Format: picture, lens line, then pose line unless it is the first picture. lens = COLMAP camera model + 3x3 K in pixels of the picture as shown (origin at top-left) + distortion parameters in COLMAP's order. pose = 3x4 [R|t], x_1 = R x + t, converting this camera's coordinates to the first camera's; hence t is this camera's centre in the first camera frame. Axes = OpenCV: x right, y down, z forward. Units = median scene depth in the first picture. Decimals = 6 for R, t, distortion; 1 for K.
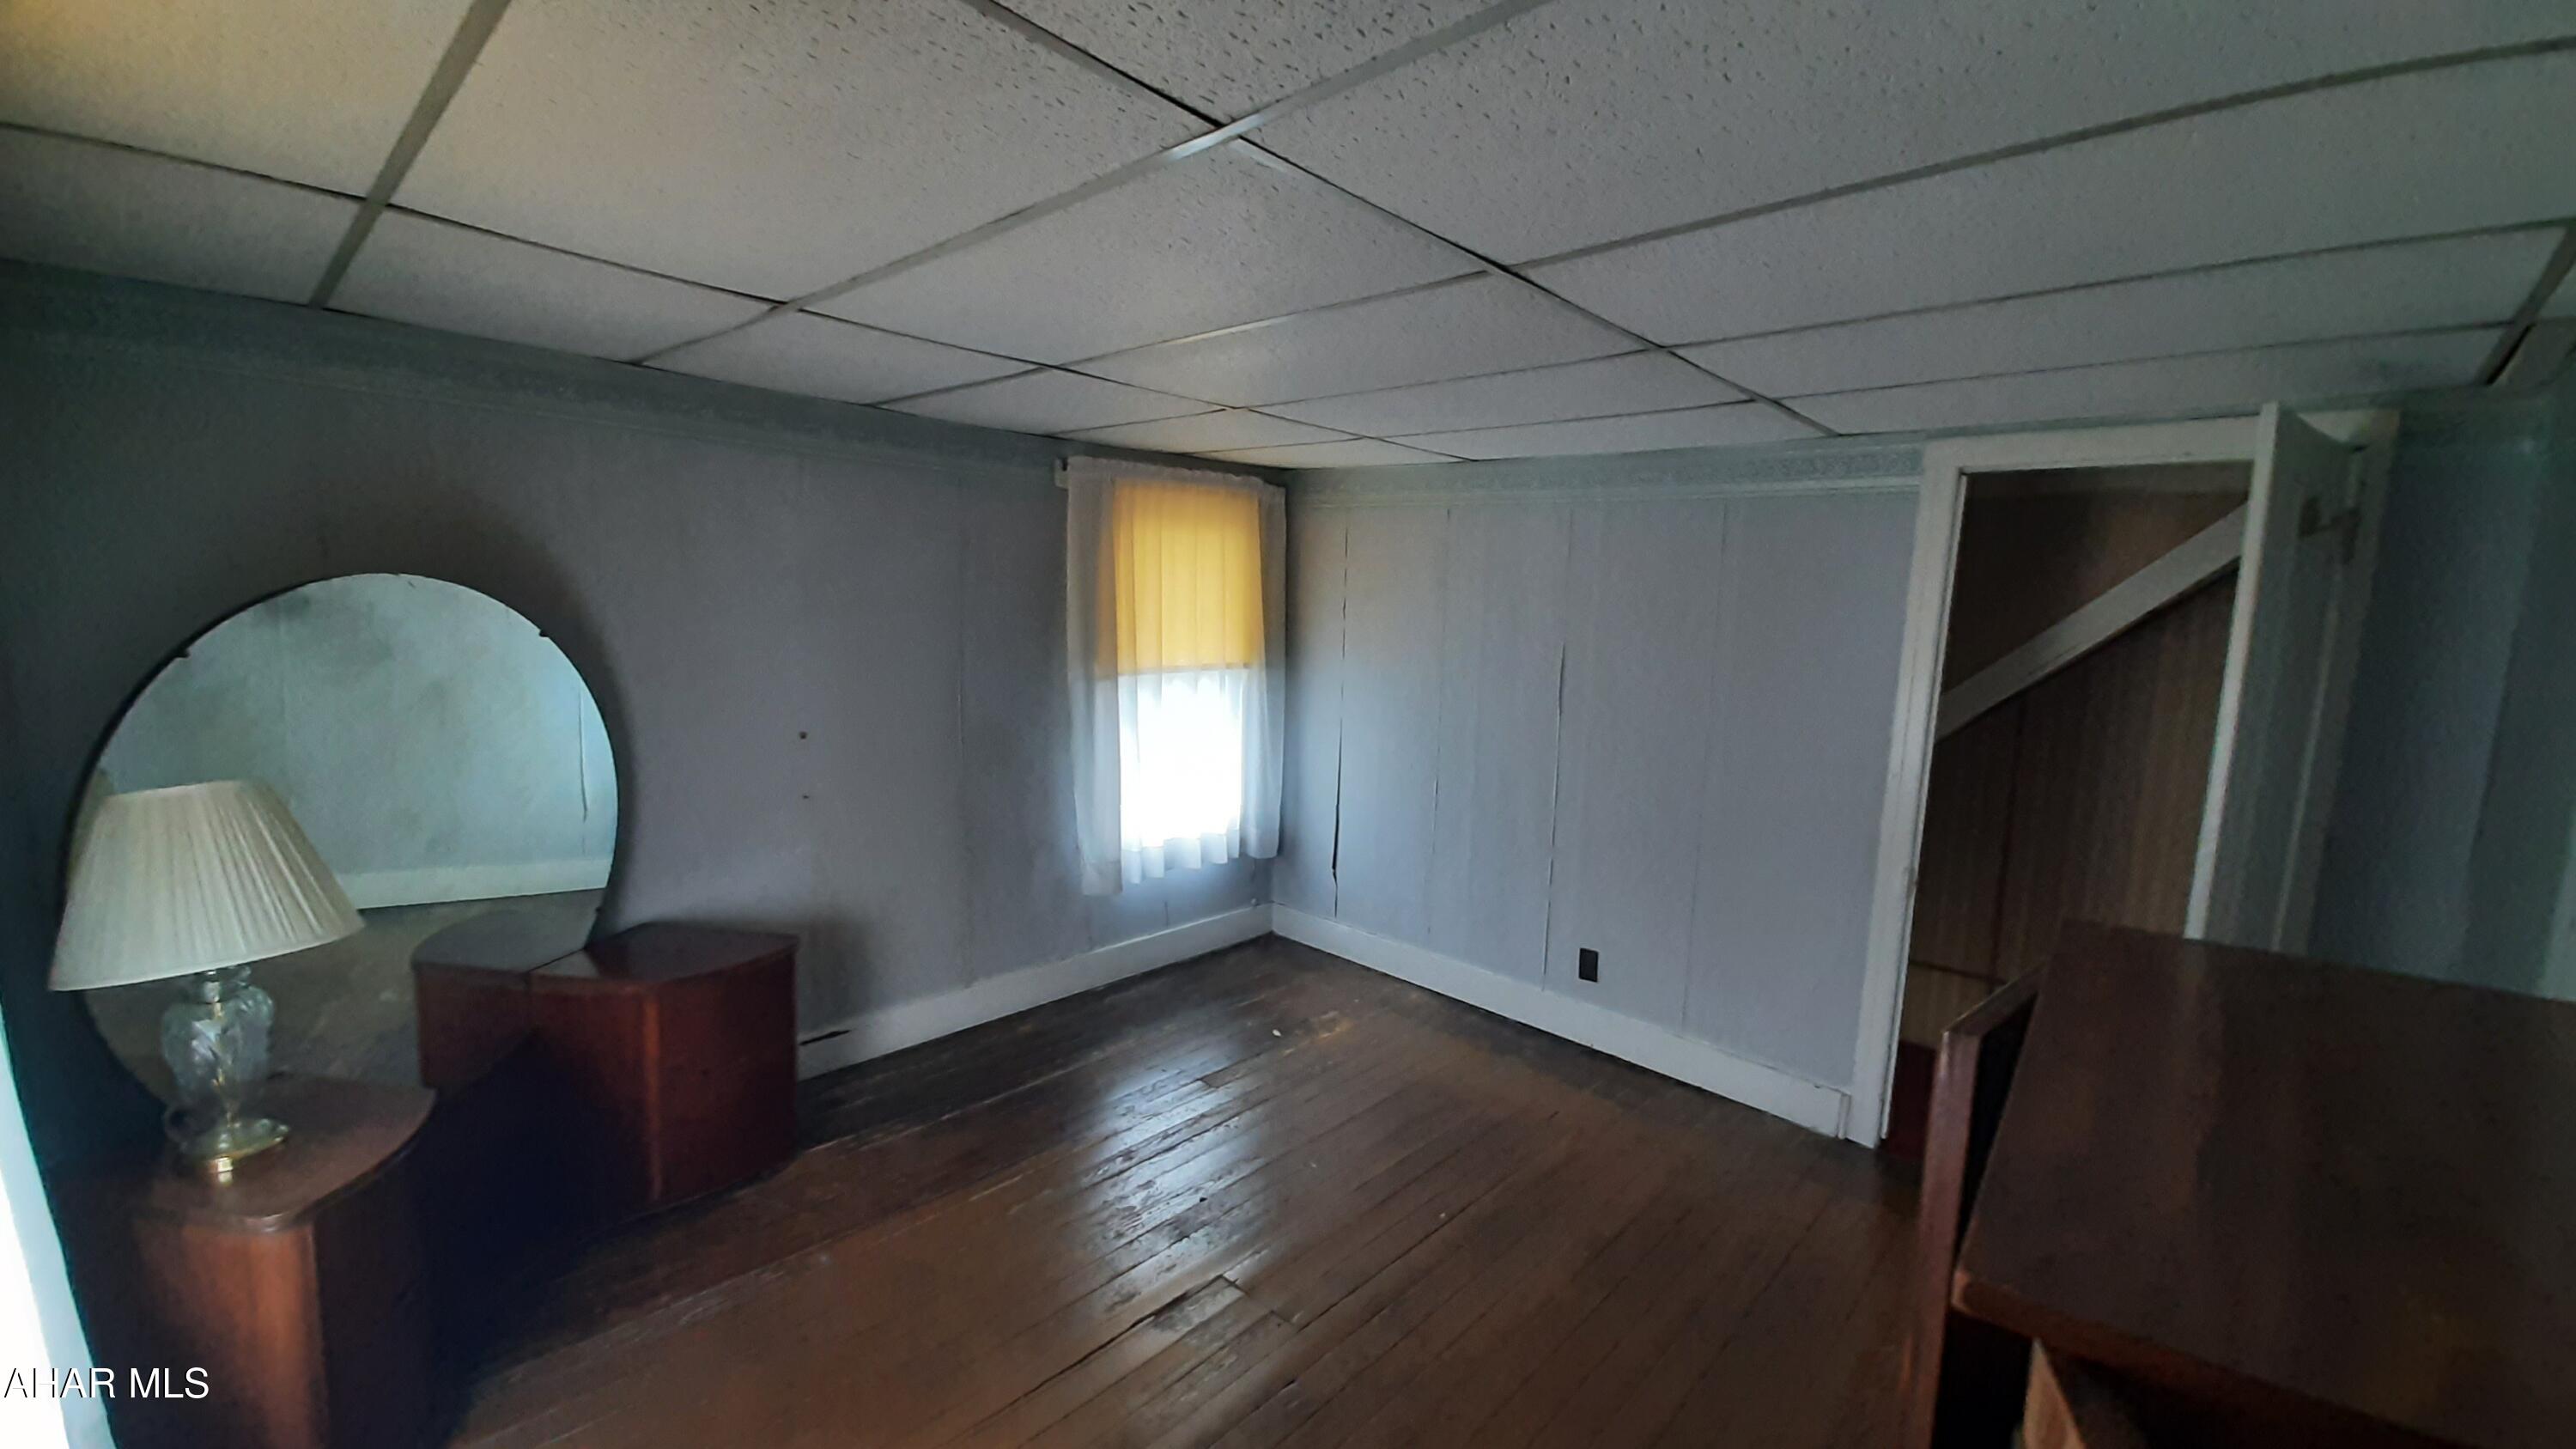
lens RADIAL K [[1028.2, 0, 1288.0], [0, 1028.2, 724.5], [0, 0, 1]] dist [0.000362, -0.000036]
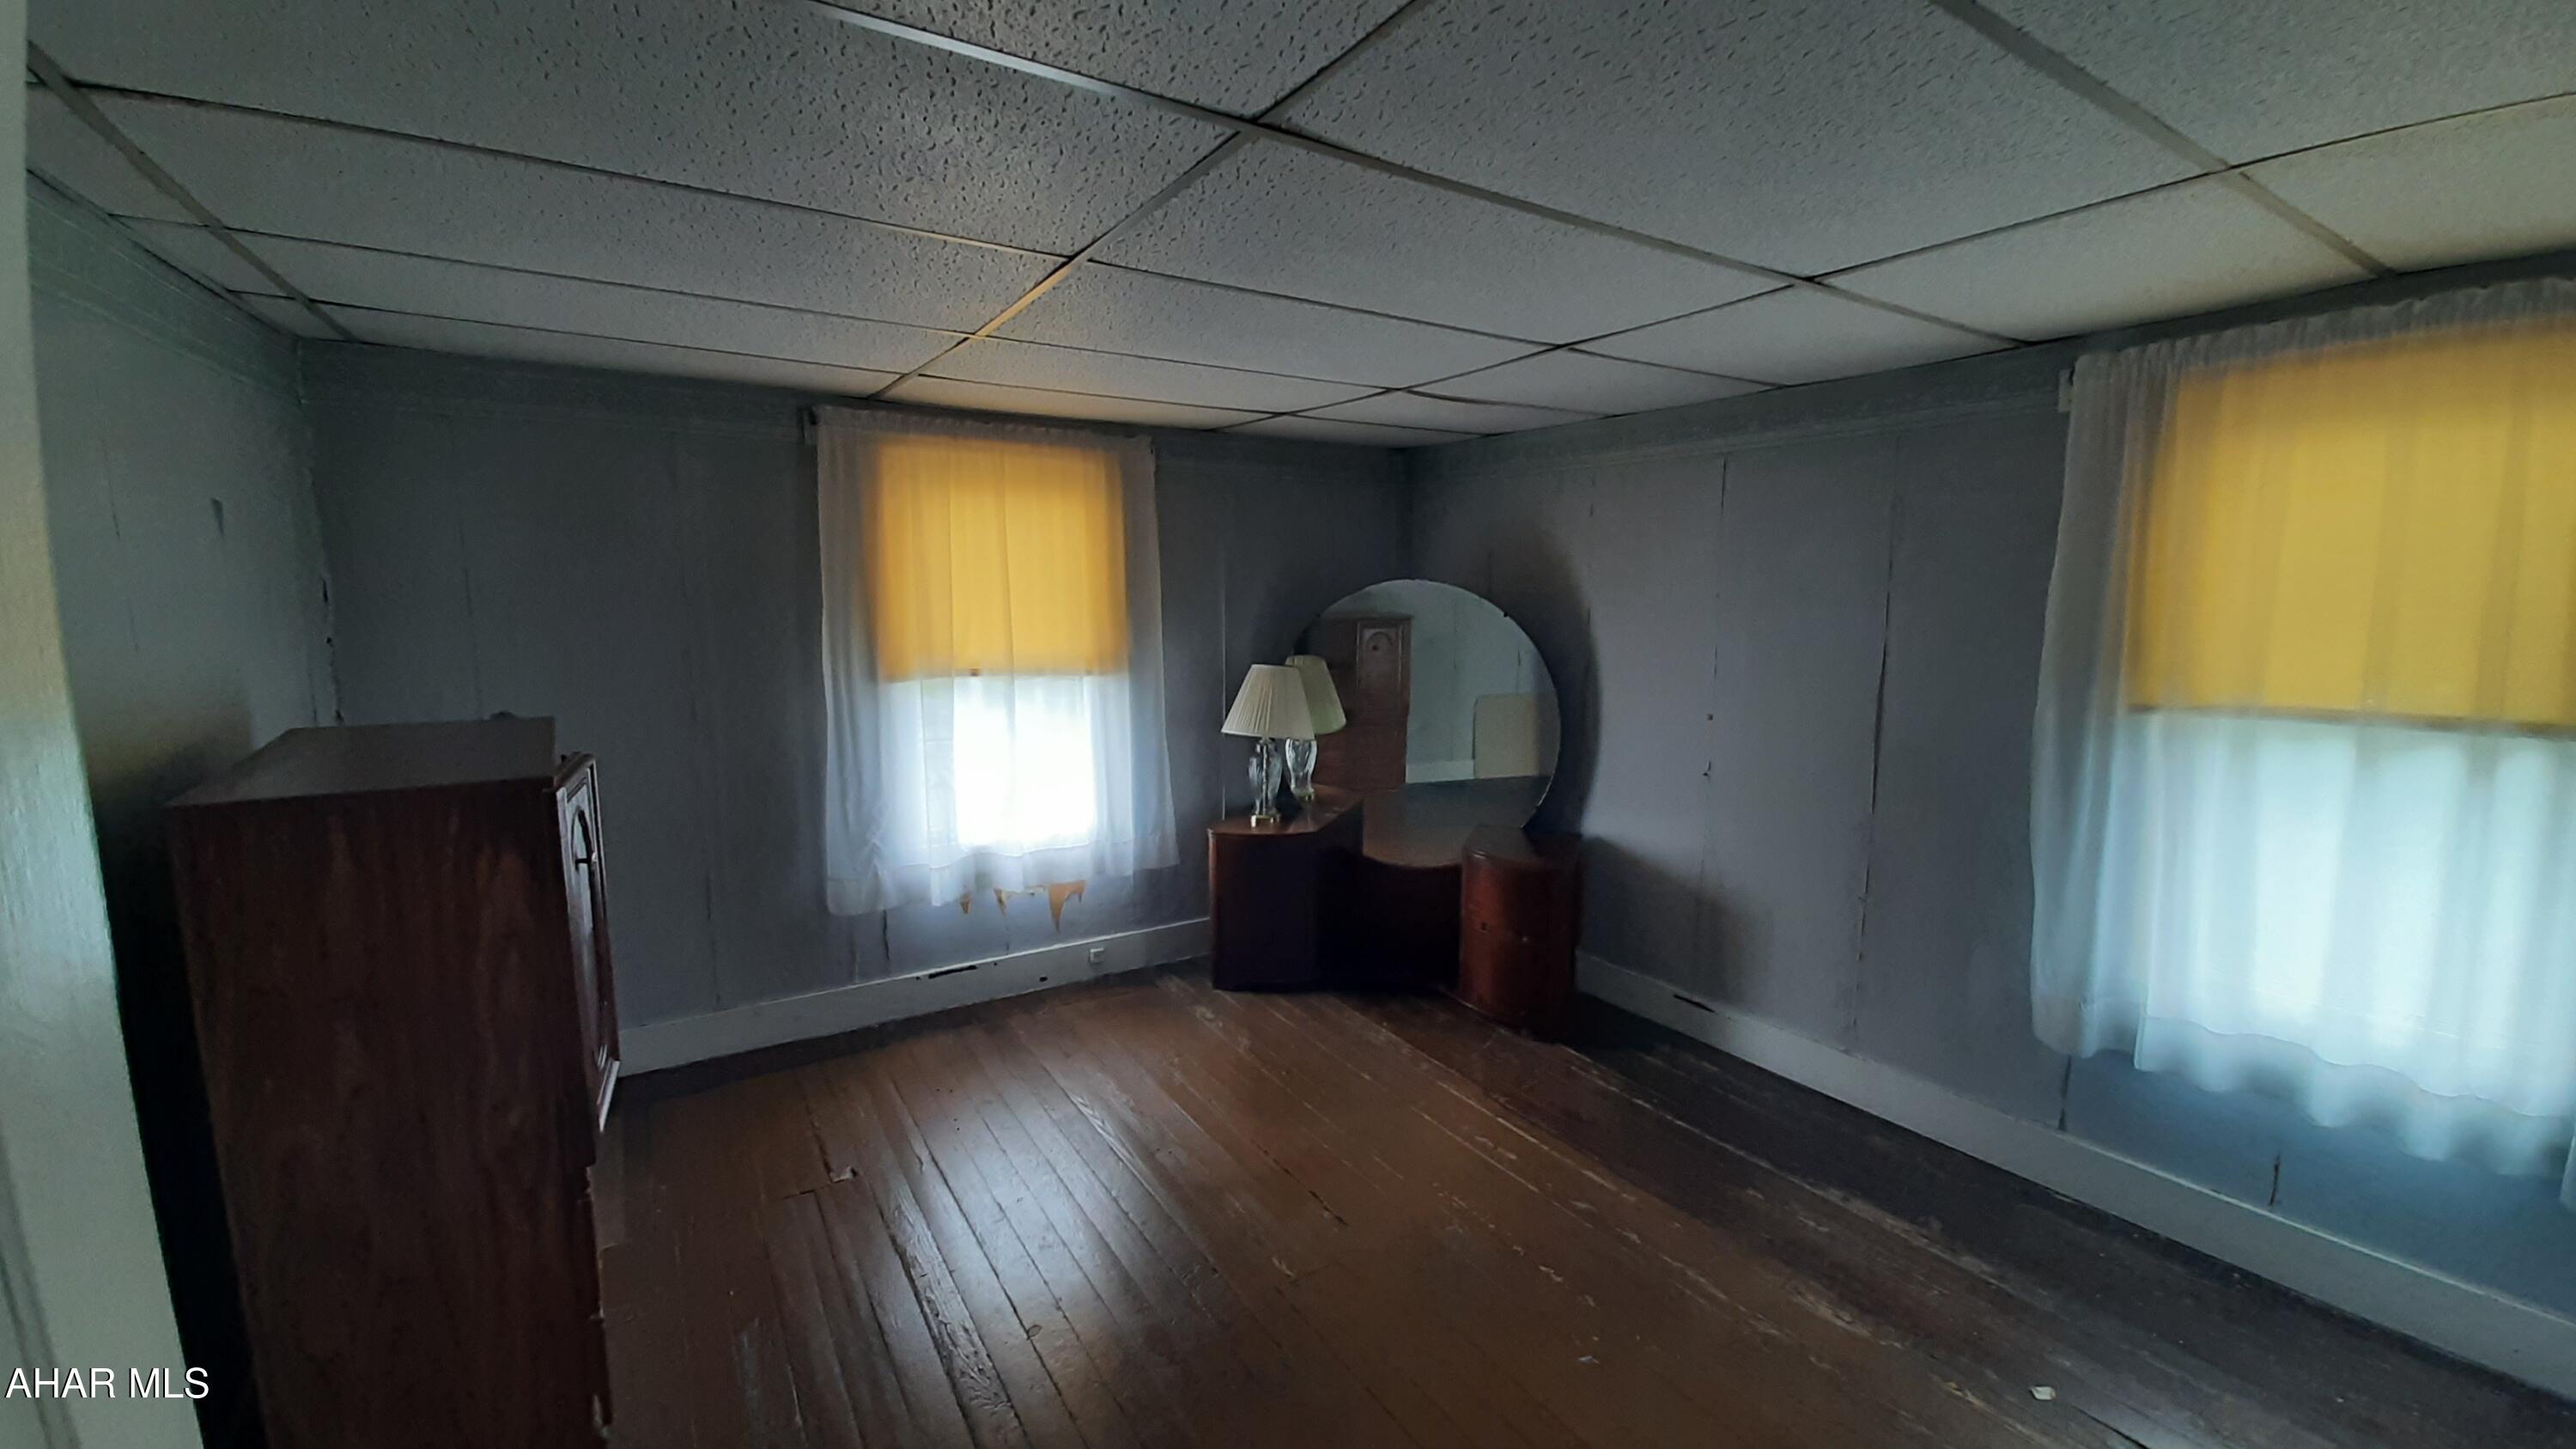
lens RADIAL K [[1028.2, 0, 1288.0], [0, 1028.2, 724.5], [0, 0, 1]] dist [0.000362, -0.000036]
pose [[-0.260924, 0.109383, -0.959142, 0.565716], [-0.114525, 0.983036, 0.143264, -0.071868], [0.958542, 0.147227, -0.243971, 0.715951]]
